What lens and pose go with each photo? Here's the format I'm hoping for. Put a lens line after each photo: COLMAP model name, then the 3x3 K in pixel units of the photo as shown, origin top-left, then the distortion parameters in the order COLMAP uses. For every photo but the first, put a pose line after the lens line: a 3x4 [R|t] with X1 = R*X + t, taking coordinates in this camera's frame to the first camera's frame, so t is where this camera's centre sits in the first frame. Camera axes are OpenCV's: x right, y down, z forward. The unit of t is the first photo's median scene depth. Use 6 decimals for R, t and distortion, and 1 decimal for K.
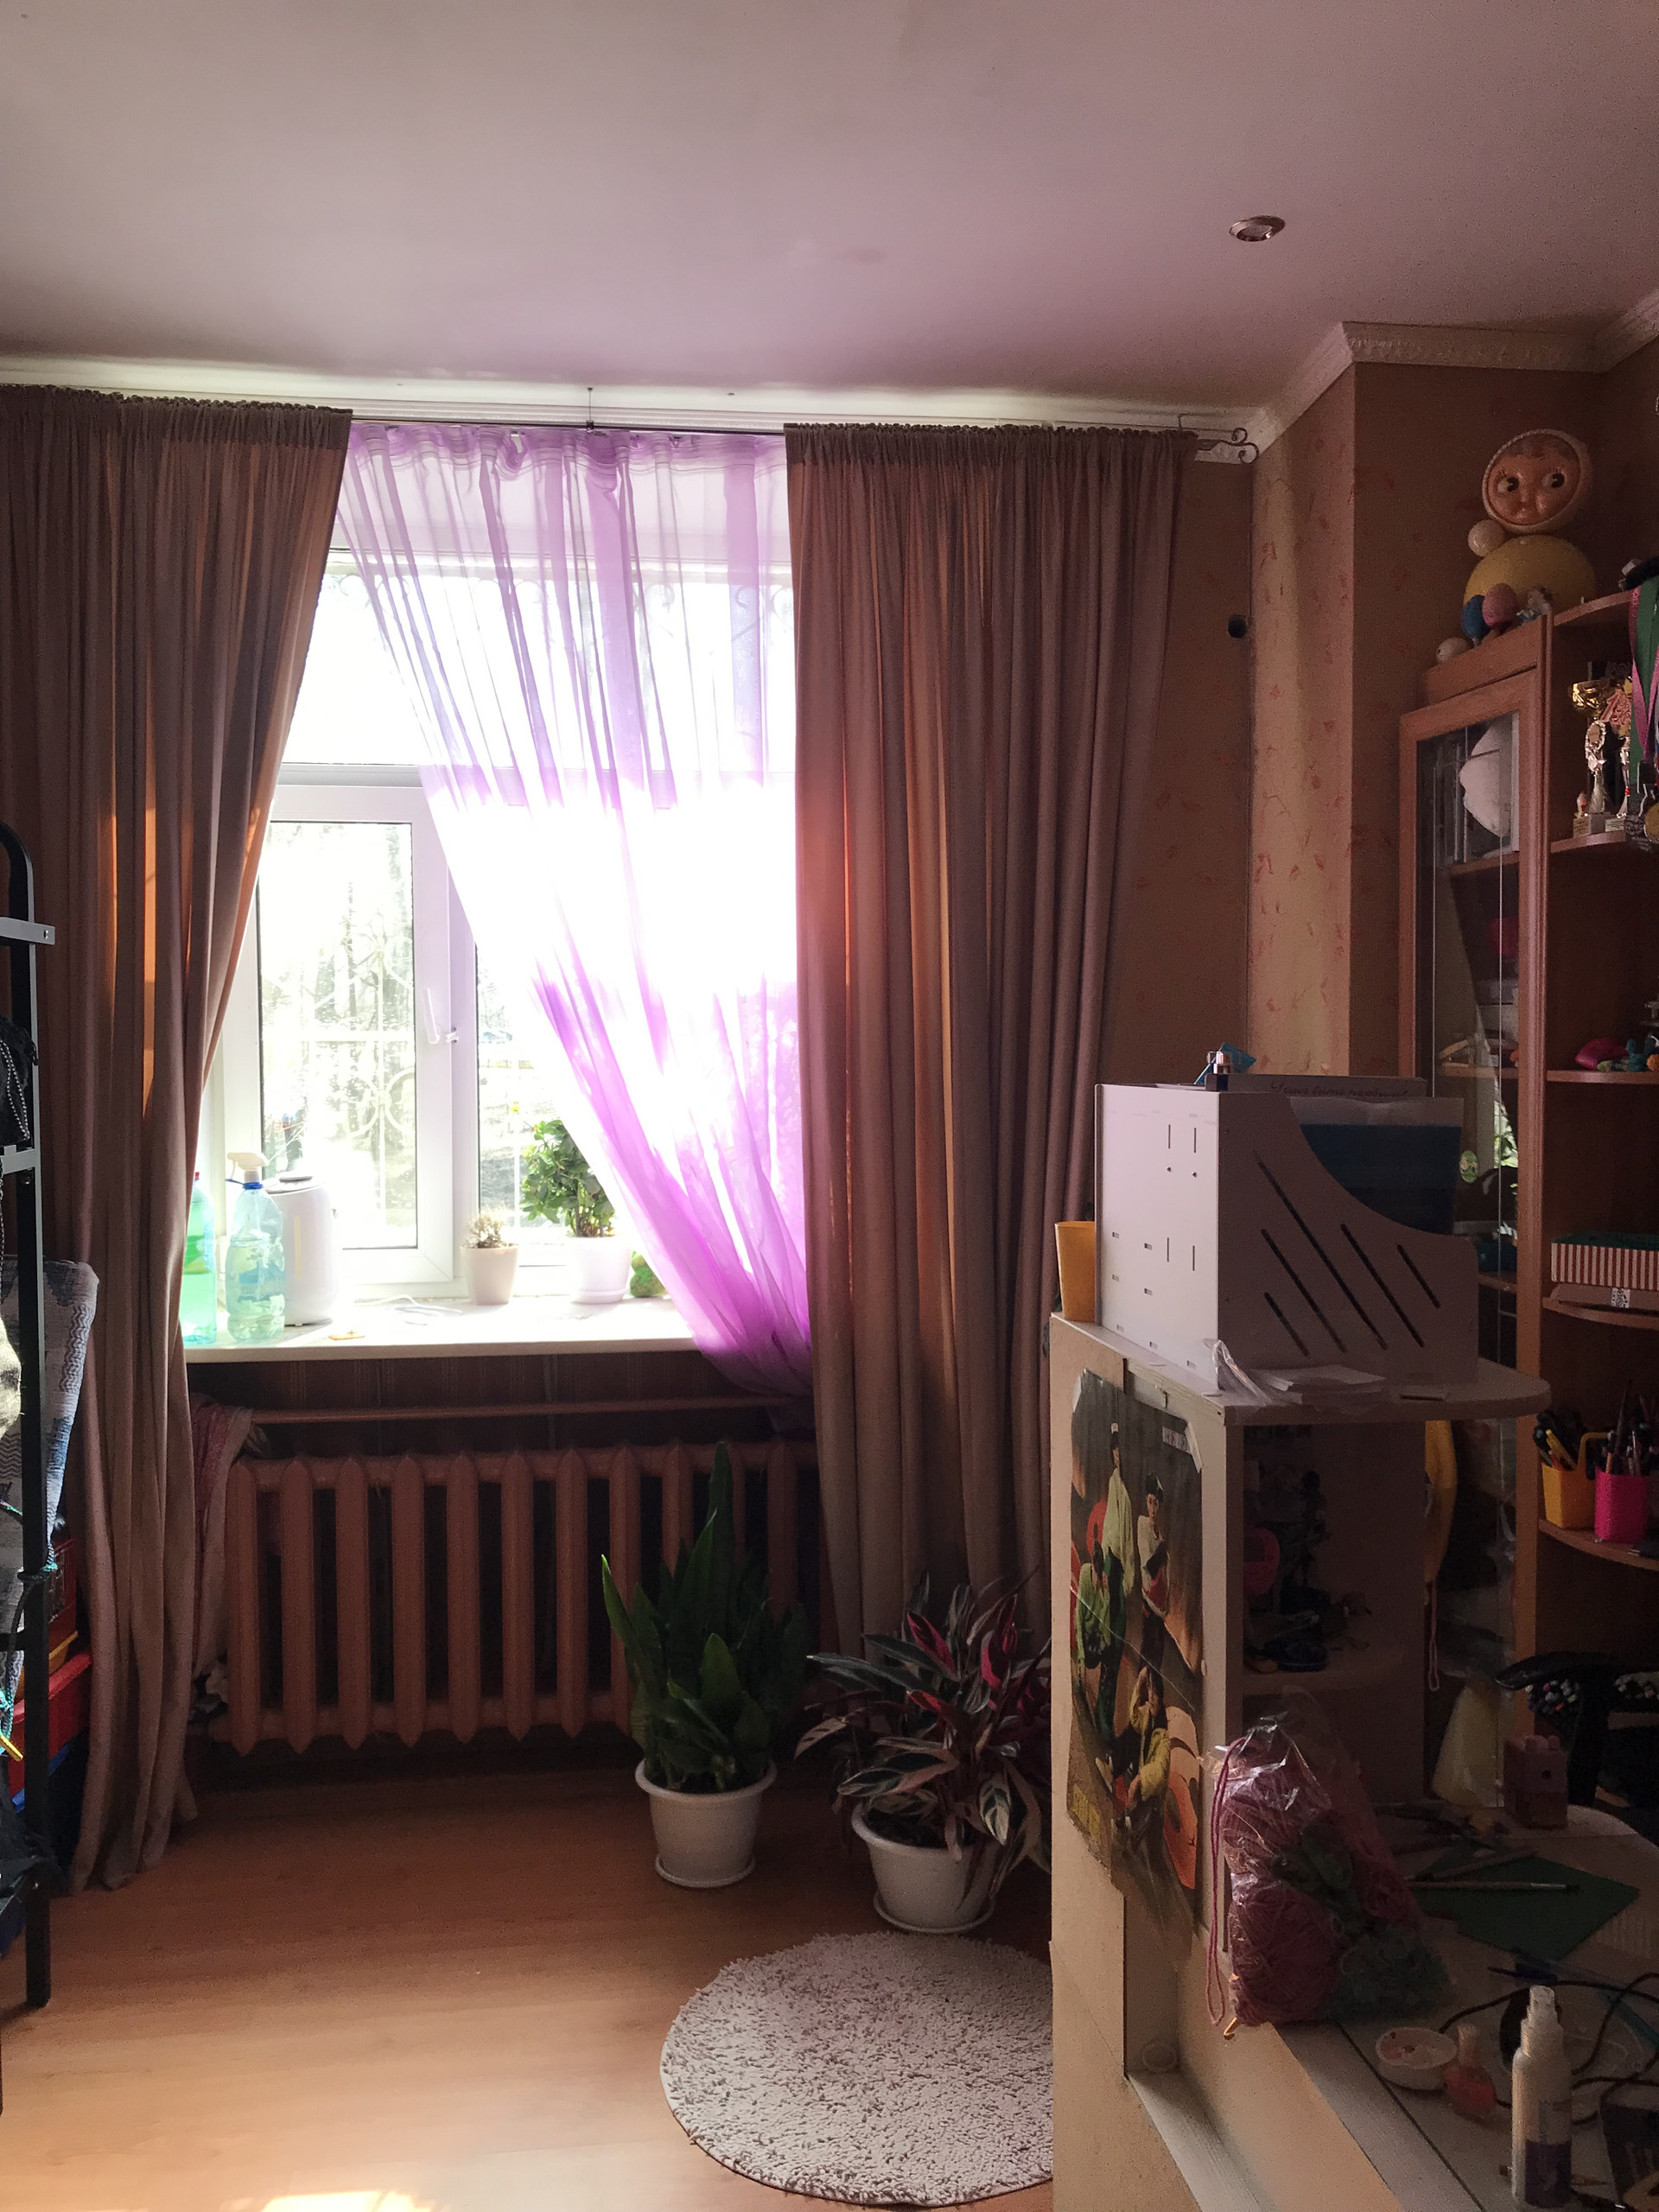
lens RADIAL K [[1847.8, 0, 823.6], [0, 1847.8, 1105.5], [0, 0, 1]] dist [0.017428, 0.004635]
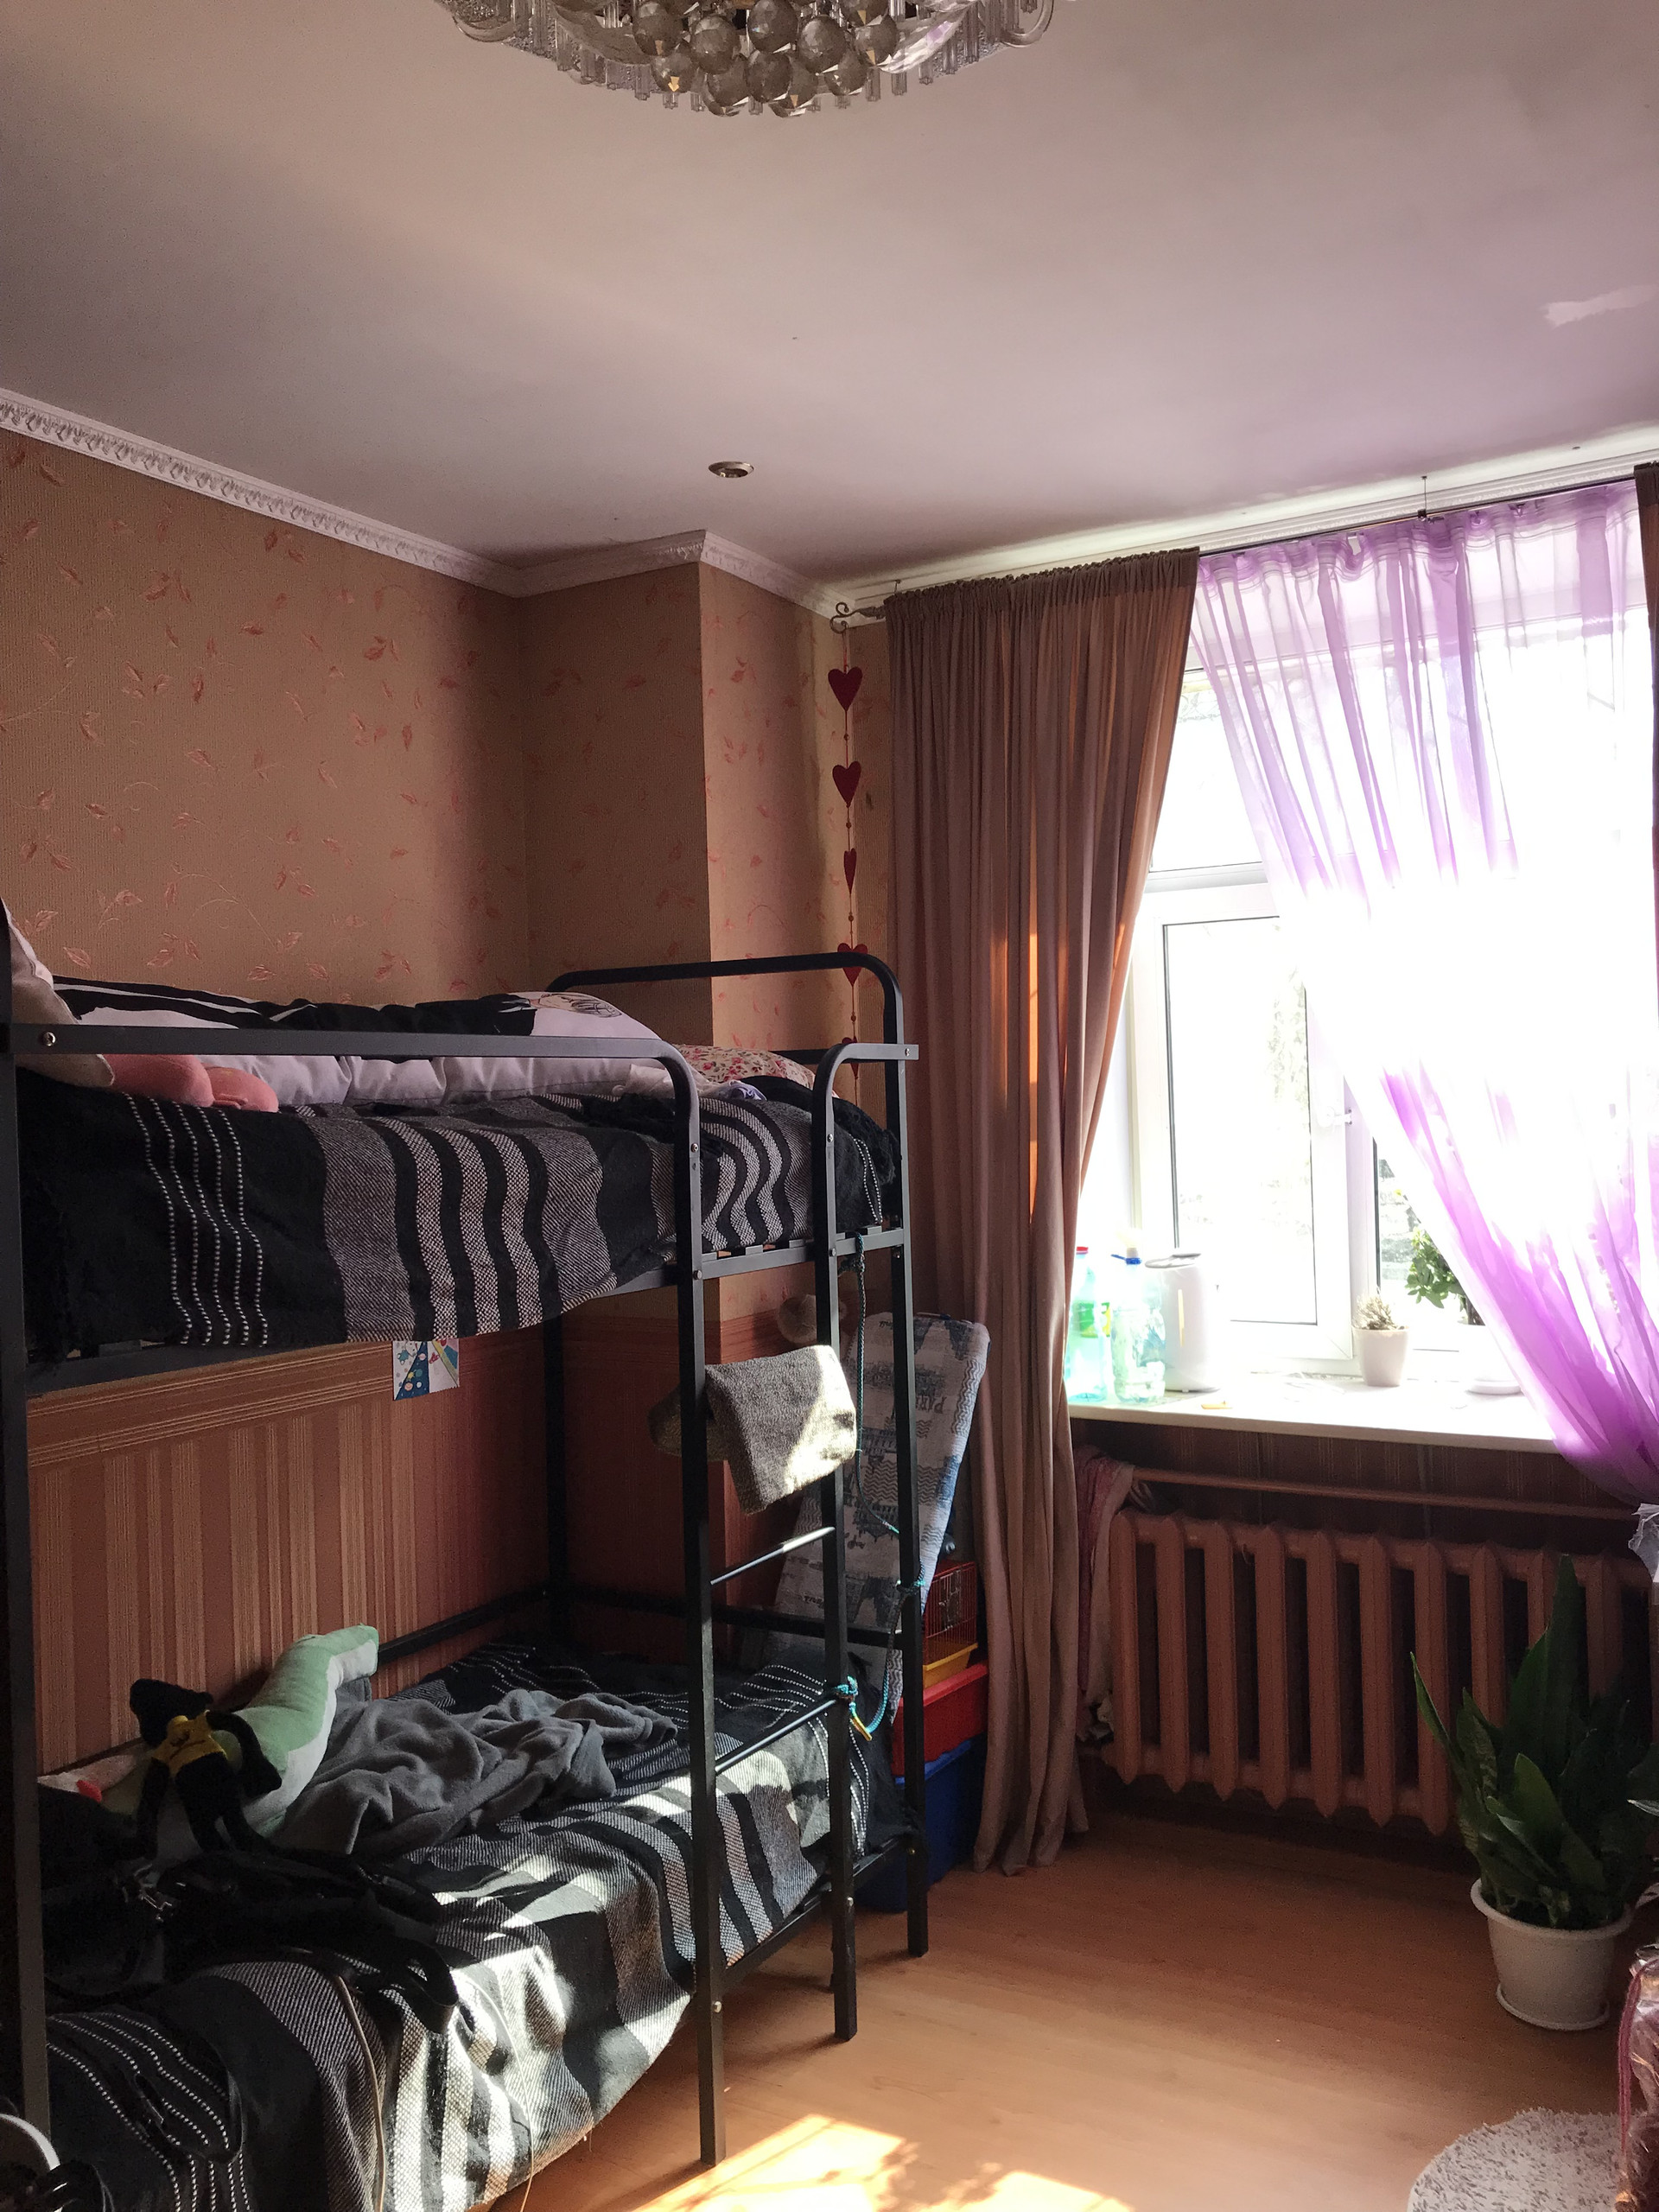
lens RADIAL K [[1847.8, 0, 823.6], [0, 1847.8, 1105.5], [0, 0, 1]] dist [0.017428, 0.004635]
pose [[0.800426, -0.013685, -0.599276, 0.208652], [-0.001655, 0.999685, -0.025040, -0.021687], [0.599430, 0.021034, 0.800151, 0.011112]]
